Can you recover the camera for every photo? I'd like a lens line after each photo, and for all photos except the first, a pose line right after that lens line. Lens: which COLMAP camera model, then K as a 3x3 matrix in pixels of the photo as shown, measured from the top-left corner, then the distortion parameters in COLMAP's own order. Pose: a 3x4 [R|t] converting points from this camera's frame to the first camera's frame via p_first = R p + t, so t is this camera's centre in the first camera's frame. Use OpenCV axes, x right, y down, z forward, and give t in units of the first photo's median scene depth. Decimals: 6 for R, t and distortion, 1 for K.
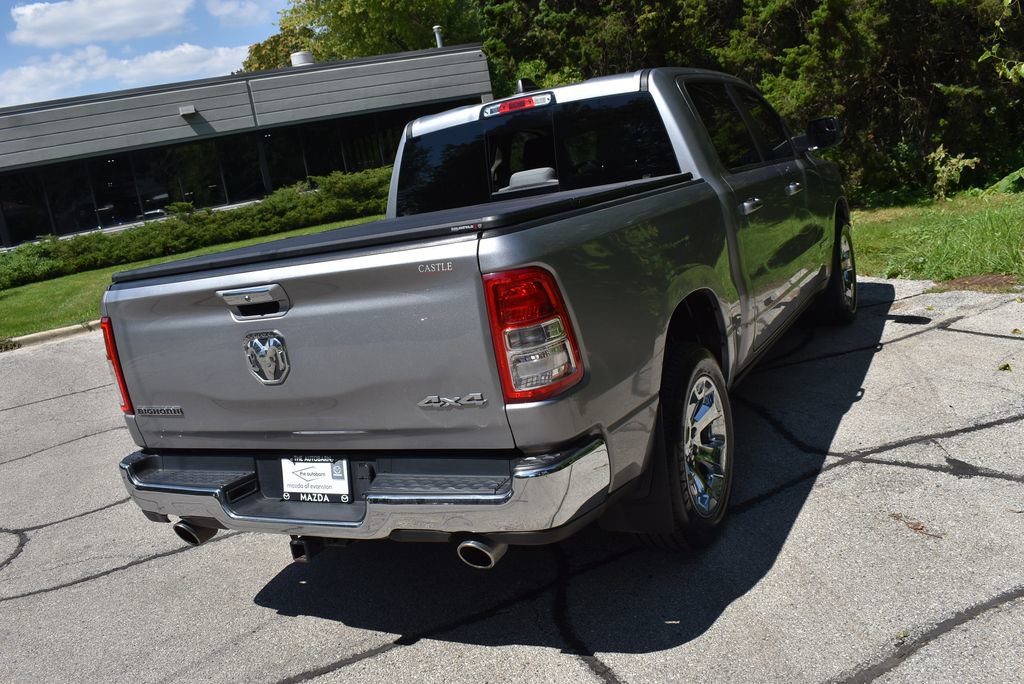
lens RADIAL K [[903.4, 0, 512.0], [0, 903.4, 342.0], [0, 0, 1]] dist [-0.084479, 0.011784]
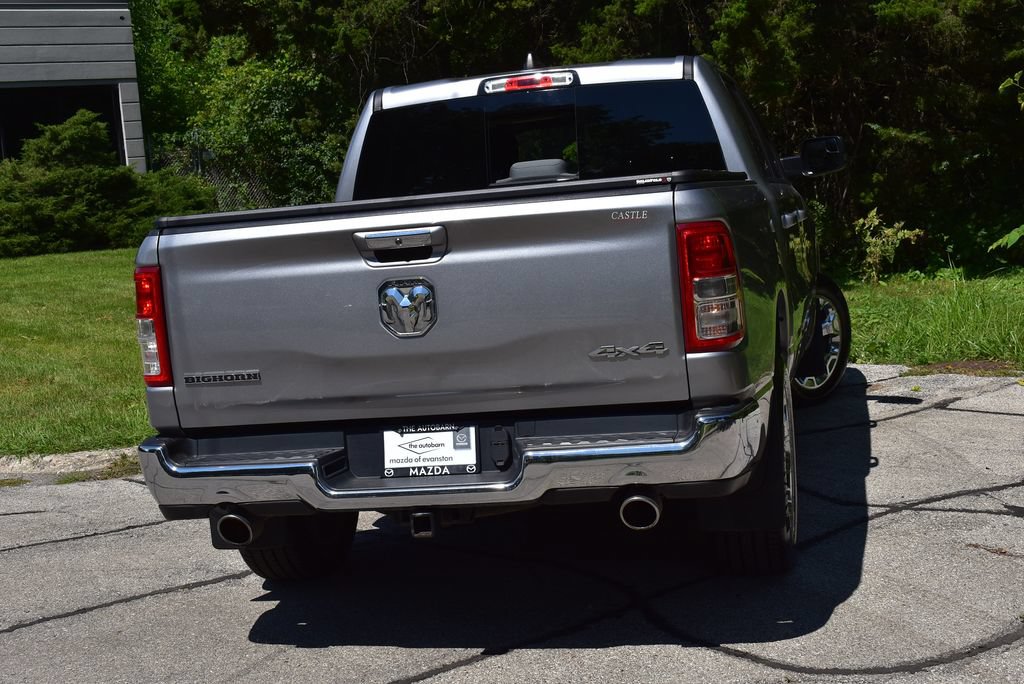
lens RADIAL K [[1566.0, 0, 512.0], [0, 1566.0, 342.0], [0, 0, 1]] dist [-0.001148, 0.010184]
pose [[0.960558, 0.063640, 0.270700, -0.385364], [-0.029543, 0.991306, -0.128218, 0.163690], [-0.276507, 0.115163, 0.954087, -0.361791]]
